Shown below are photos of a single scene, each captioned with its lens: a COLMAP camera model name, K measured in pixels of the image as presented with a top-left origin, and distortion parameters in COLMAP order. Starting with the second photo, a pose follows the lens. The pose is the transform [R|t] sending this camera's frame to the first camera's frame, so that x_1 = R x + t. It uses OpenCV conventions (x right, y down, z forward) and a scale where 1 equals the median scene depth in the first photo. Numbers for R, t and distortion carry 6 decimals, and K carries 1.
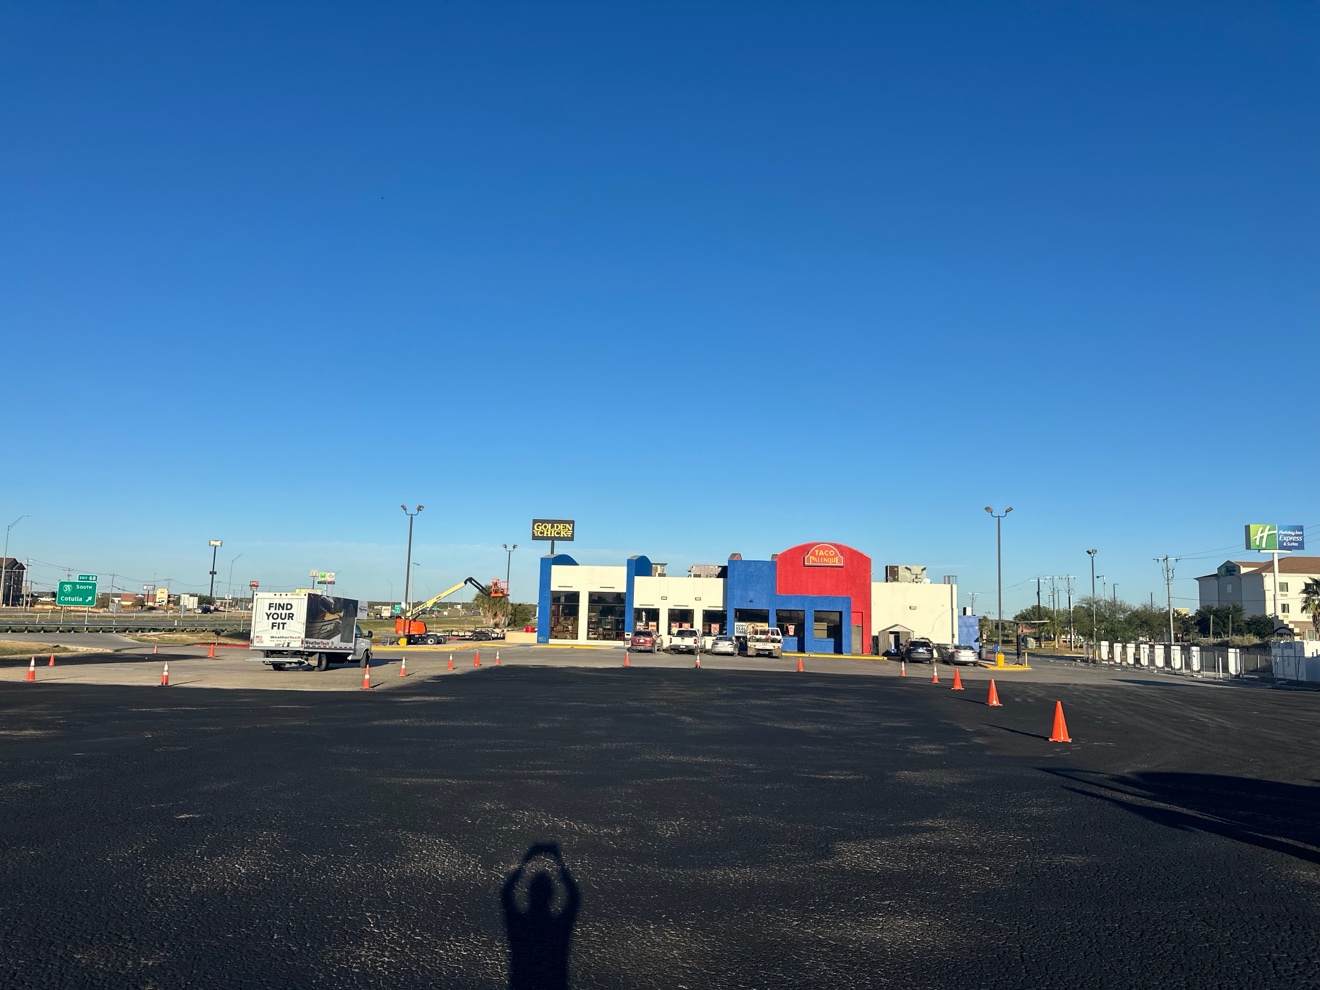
lens RADIAL K [[916.4, 0, 659.6], [0, 916.4, 496.9], [0, 0, 1]] dist [0.063301, -0.002003]
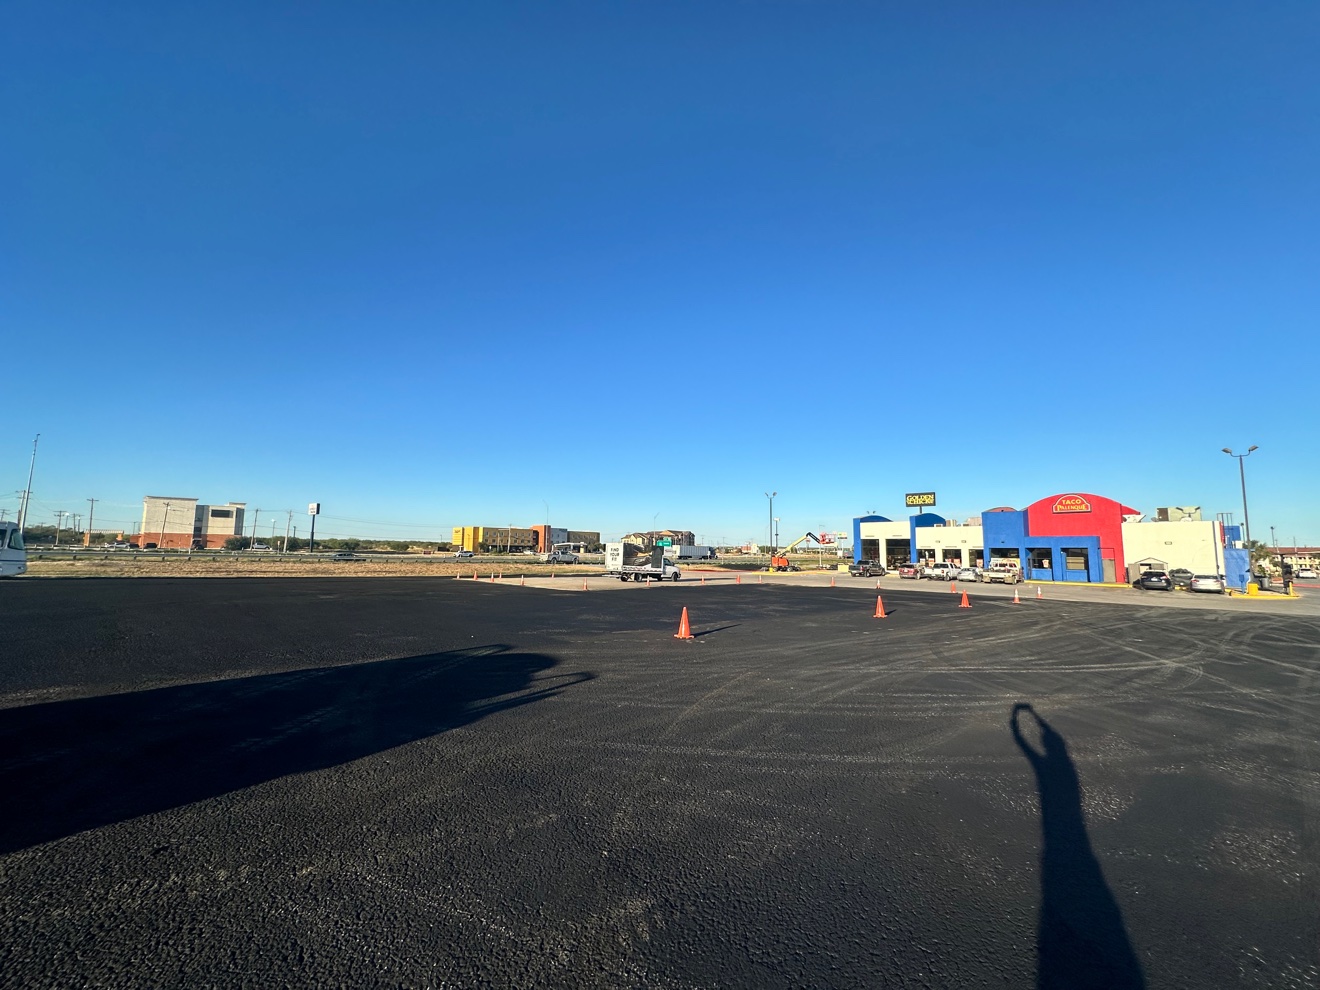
lens RADIAL K [[531.4, 0, 659.1], [0, 531.4, 482.2], [0, 0, 1]] dist [-0.002968, -0.000291]
pose [[0.770898, -0.098962, -0.629224, 0.205569], [0.090000, 0.994869, -0.046205, 0.017235], [0.630568, -0.021011, 0.775849, 0.083807]]
